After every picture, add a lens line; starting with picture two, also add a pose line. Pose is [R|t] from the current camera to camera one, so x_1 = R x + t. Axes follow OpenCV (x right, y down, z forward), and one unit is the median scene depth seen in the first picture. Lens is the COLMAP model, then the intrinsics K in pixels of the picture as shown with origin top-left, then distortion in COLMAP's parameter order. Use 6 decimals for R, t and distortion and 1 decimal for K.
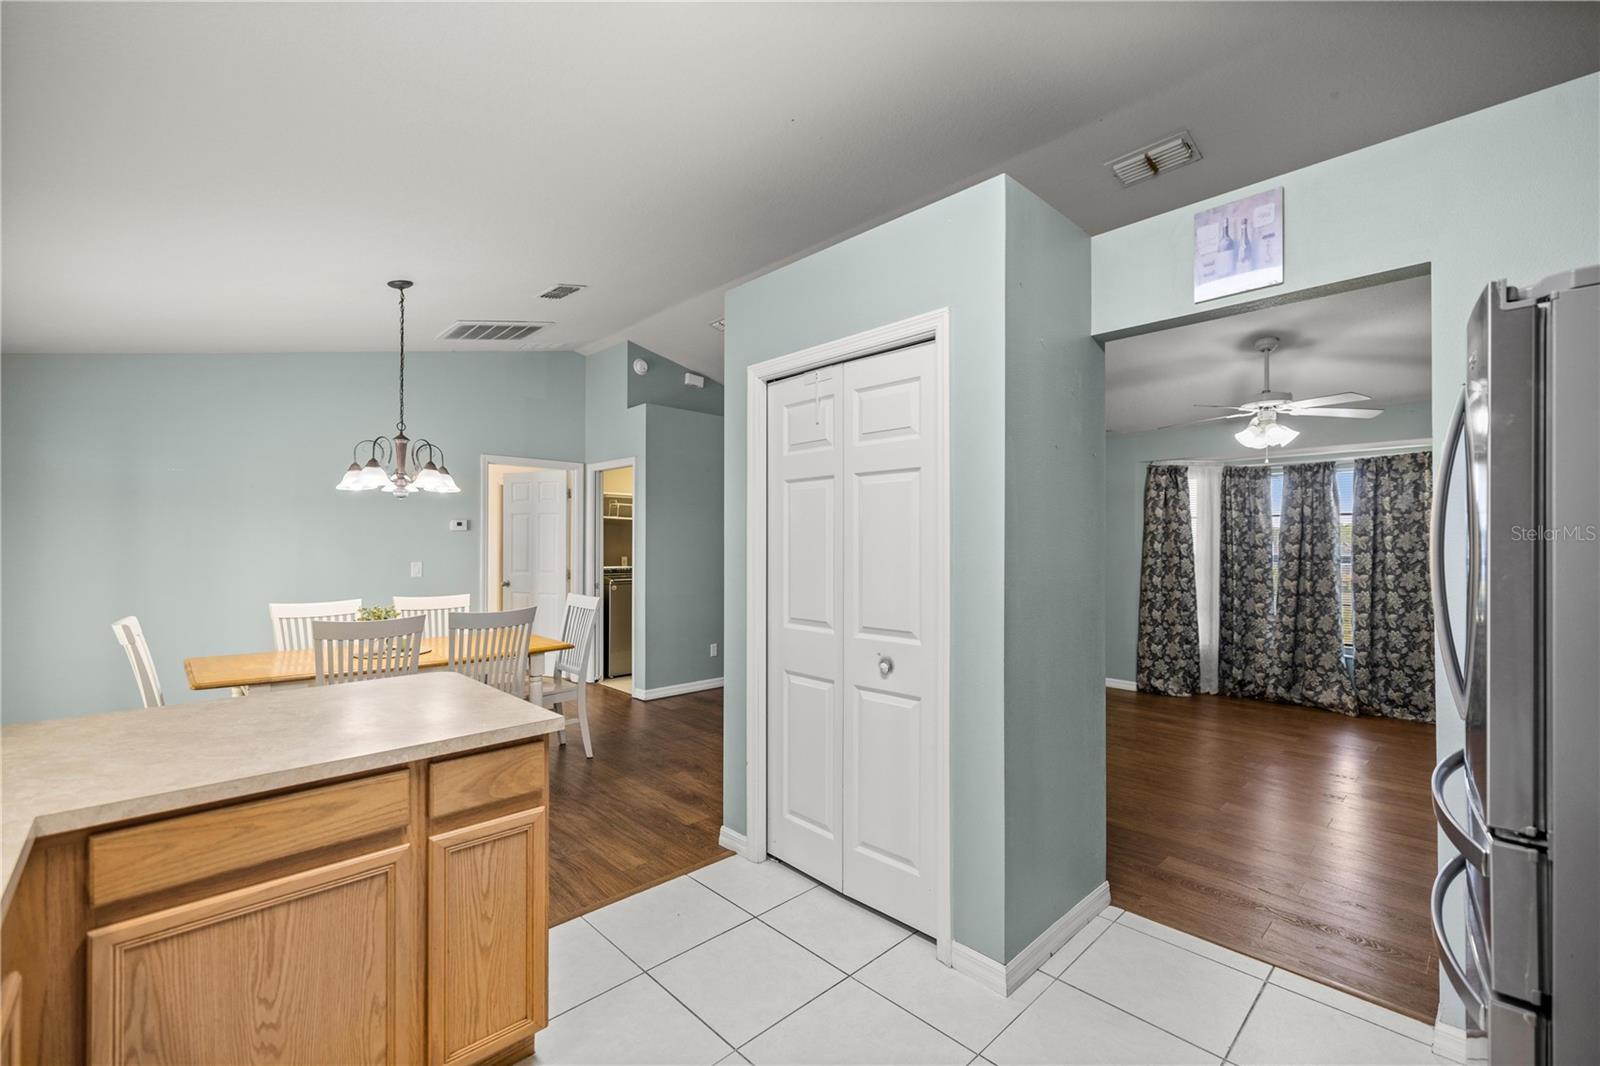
lens RADIAL K [[673.5, 0, 788.0], [0, 673.5, 540.0], [0, 0, 1]] dist [-0.000408, 0.000215]
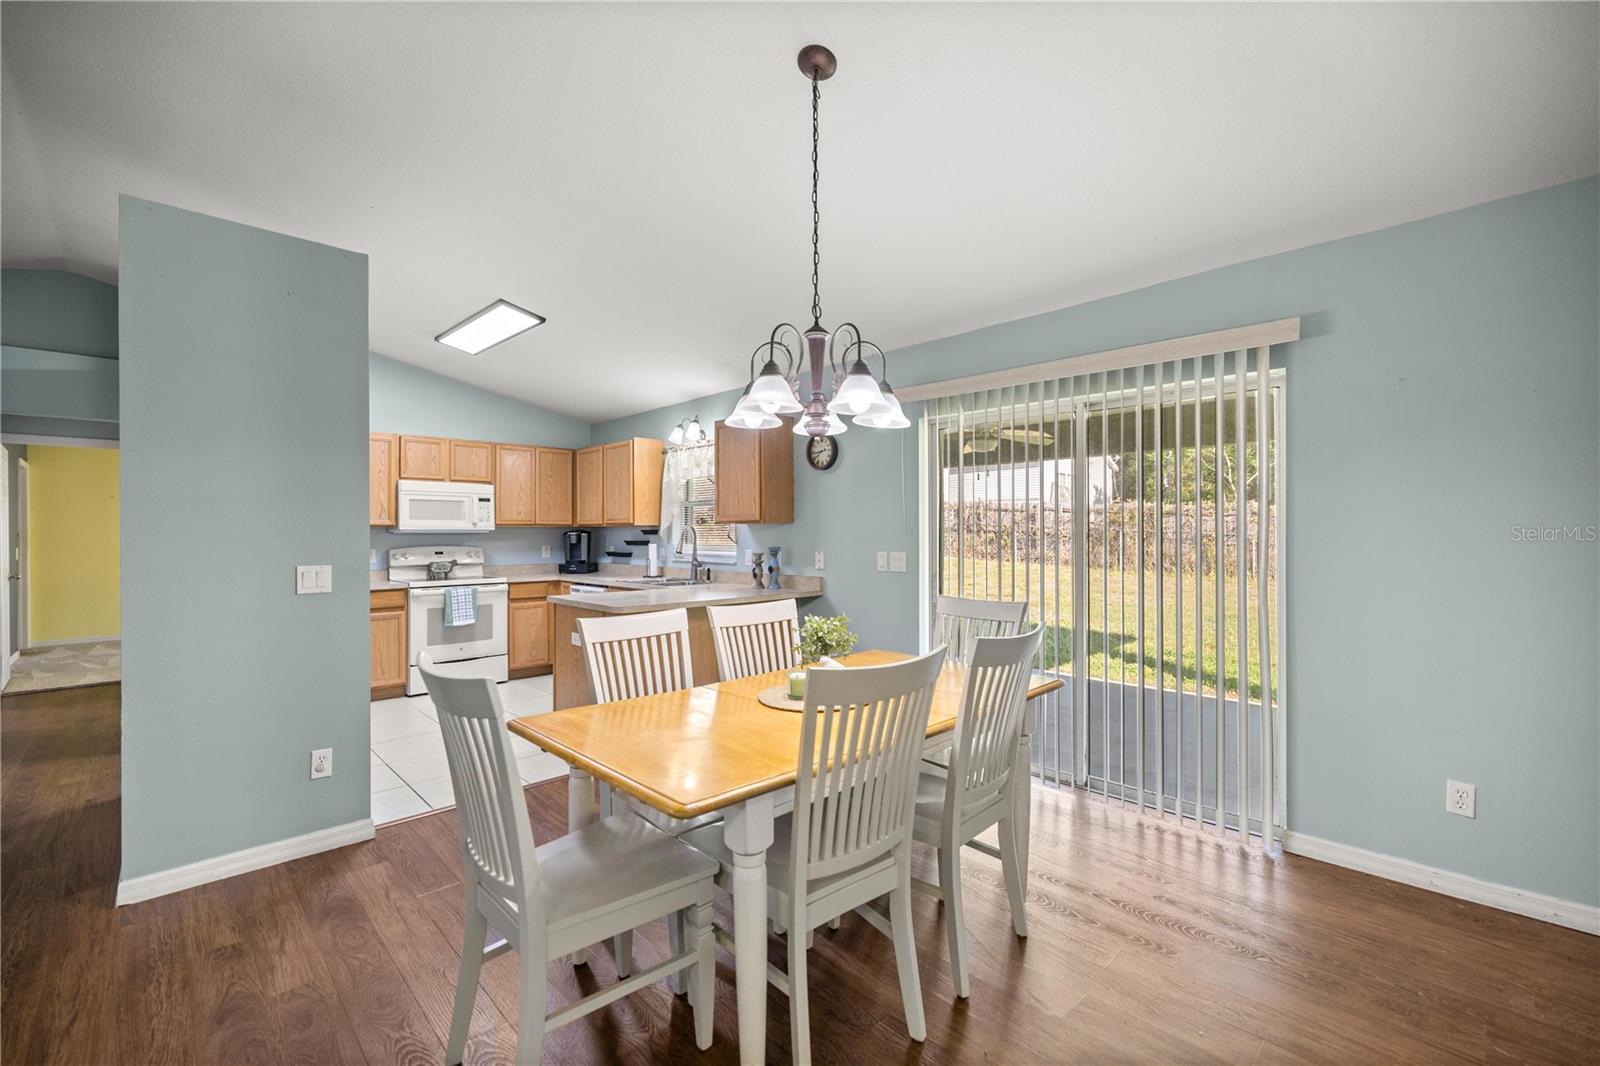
lens RADIAL K [[673.5, 0, 795.4], [0, 673.5, 531.4], [0, 0, 1]] dist [-0.000408, 0.000215]
pose [[-0.999918, 0.001102, -0.012796, -0.363539], [0.001133, 0.999996, -0.002417, 0.010141], [0.012794, -0.002431, -0.999915, 1.036678]]
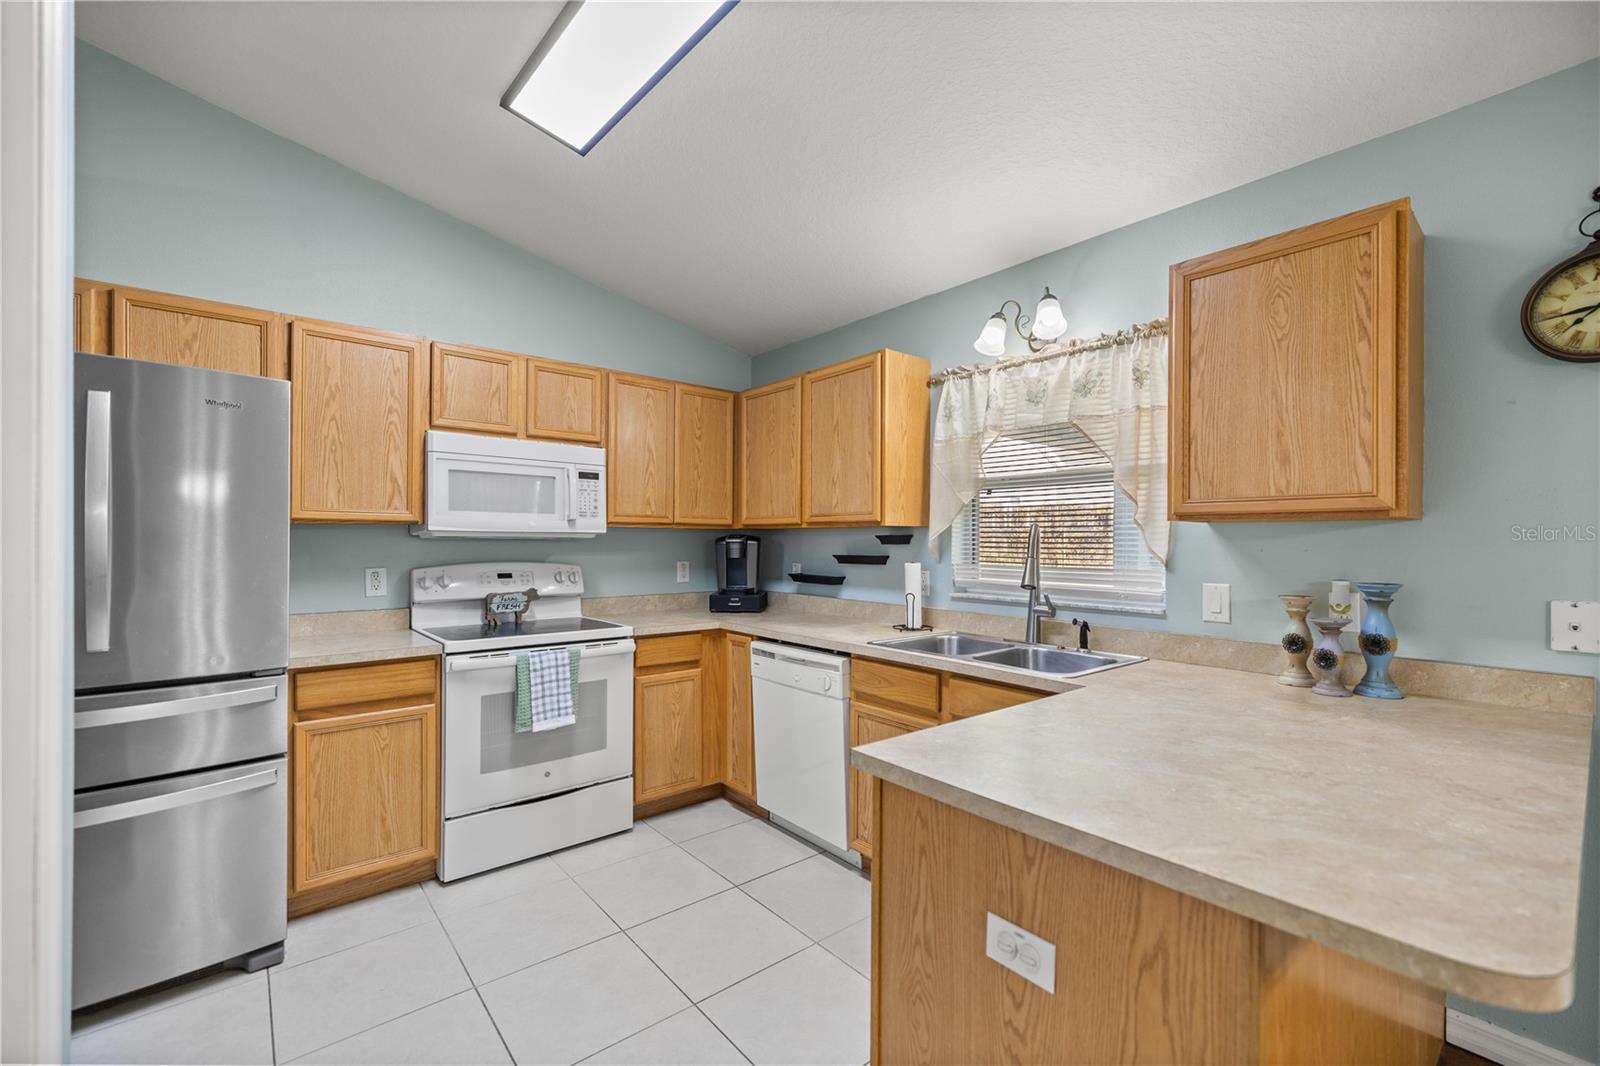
lens RADIAL K [[673.5, 0, 792.6], [0, 673.5, 538.4], [0, 0, 1]] dist [-0.000408, 0.000215]
pose [[-0.997994, -0.006705, 0.062949, -0.097201], [-0.006991, 0.999966, -0.004317, 0.010473], [-0.062917, -0.004748, -0.998007, 0.526918]]
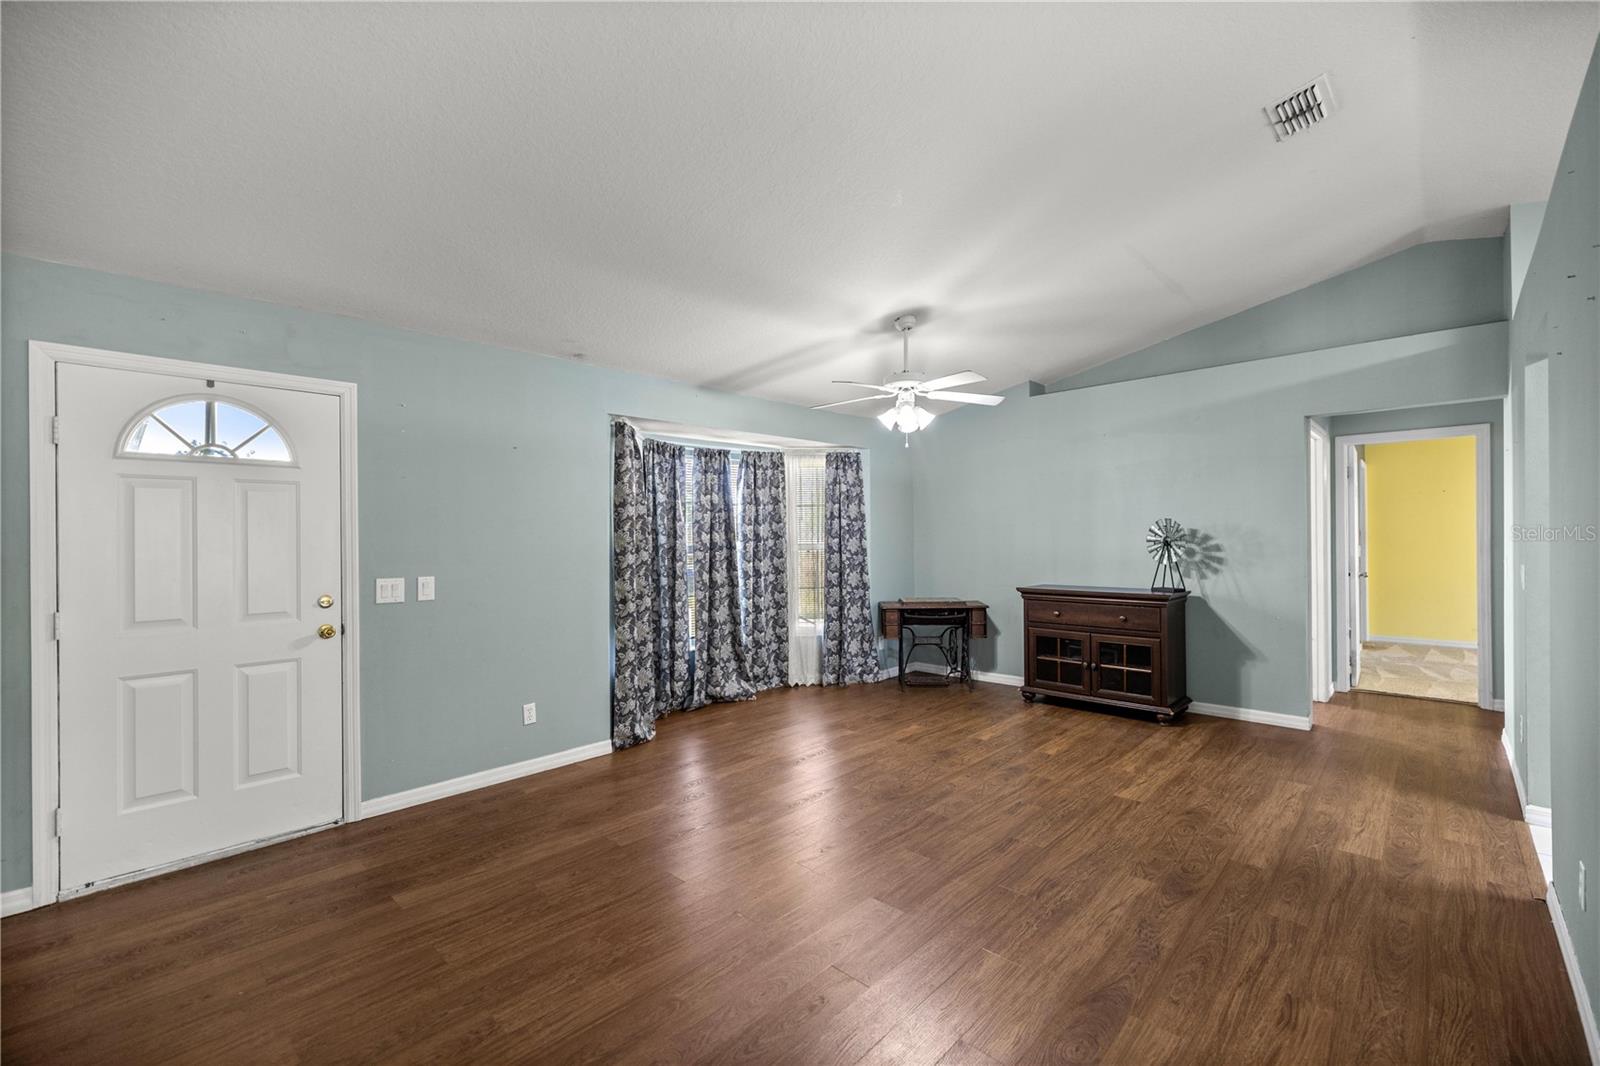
lens RADIAL K [[673.5, 0, 799.8], [0, 673.5, 528.5], [0, 0, 1]] dist [-0.000408, 0.000215]
pose [[-0.053807, 0.005172, 0.998538, -0.184476], [0.004603, 0.999977, -0.004931, 0.004297], [-0.998541, 0.004331, -0.053830, 0.928645]]
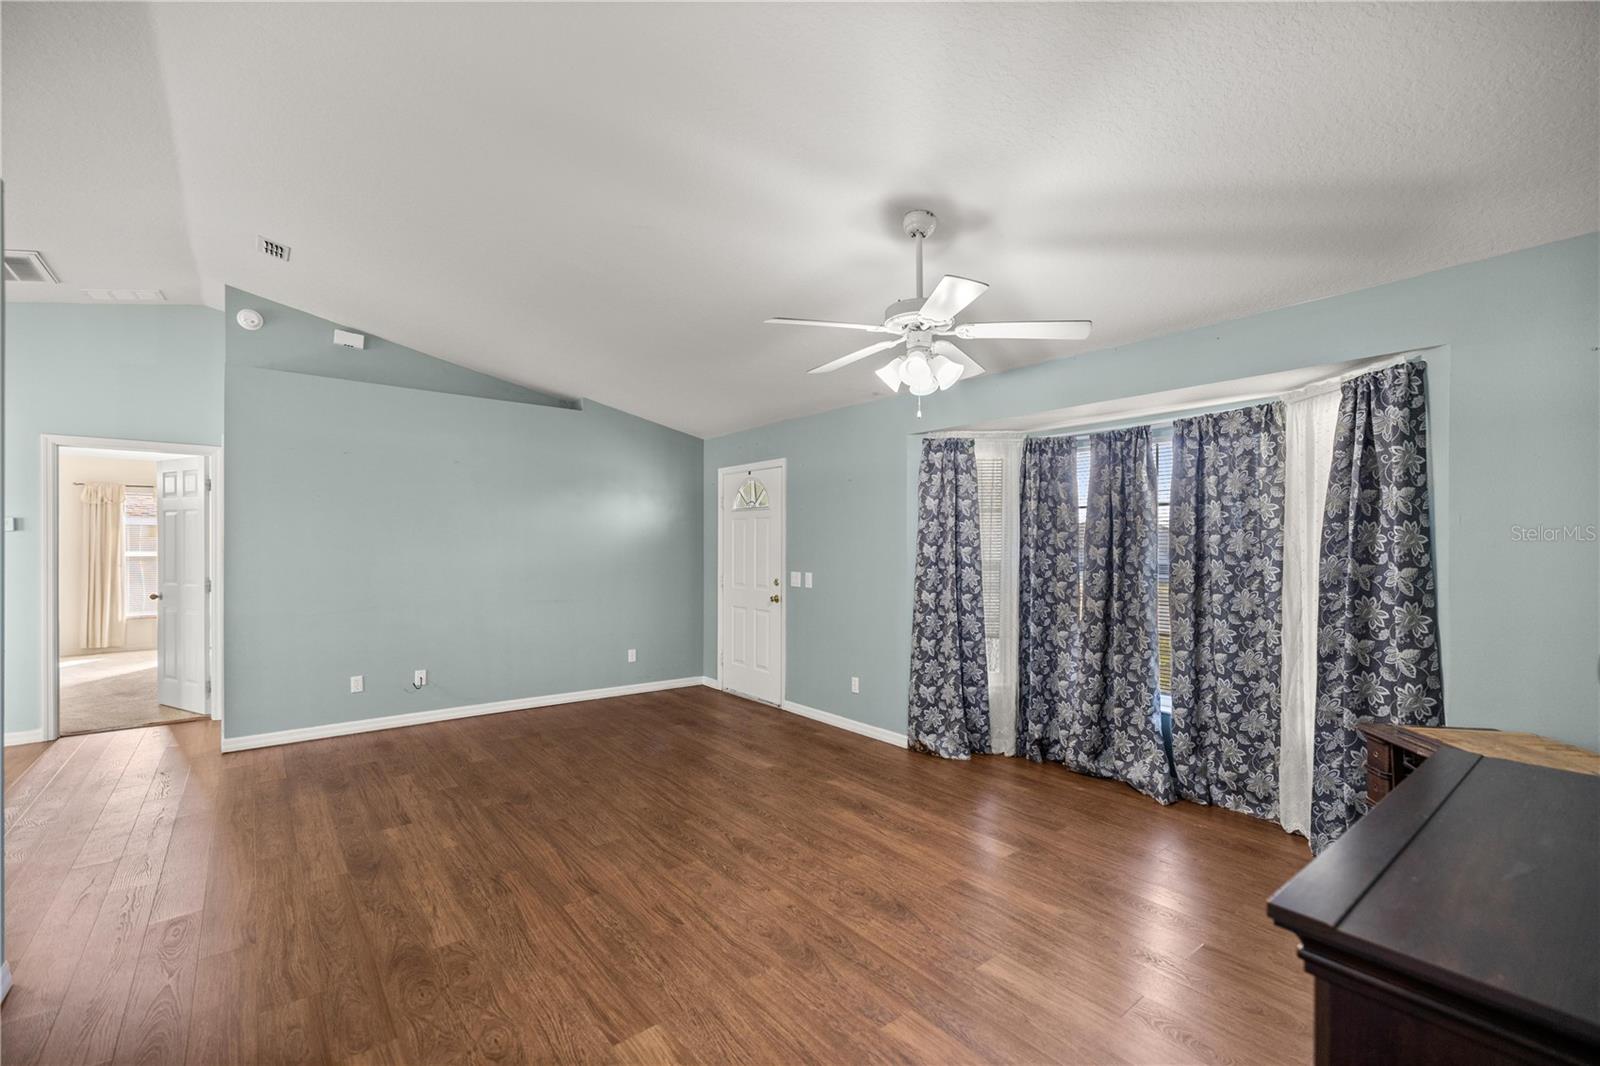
lens RADIAL K [[673.5, 0, 798.0], [0, 673.5, 544.9], [0, 0, 1]] dist [-0.000408, 0.000215]
pose [[0.997222, -0.001271, -0.074471, 0.497498], [0.001561, 0.999991, 0.003837, 0.000573], [0.074465, -0.003942, 0.997216, 0.289181]]
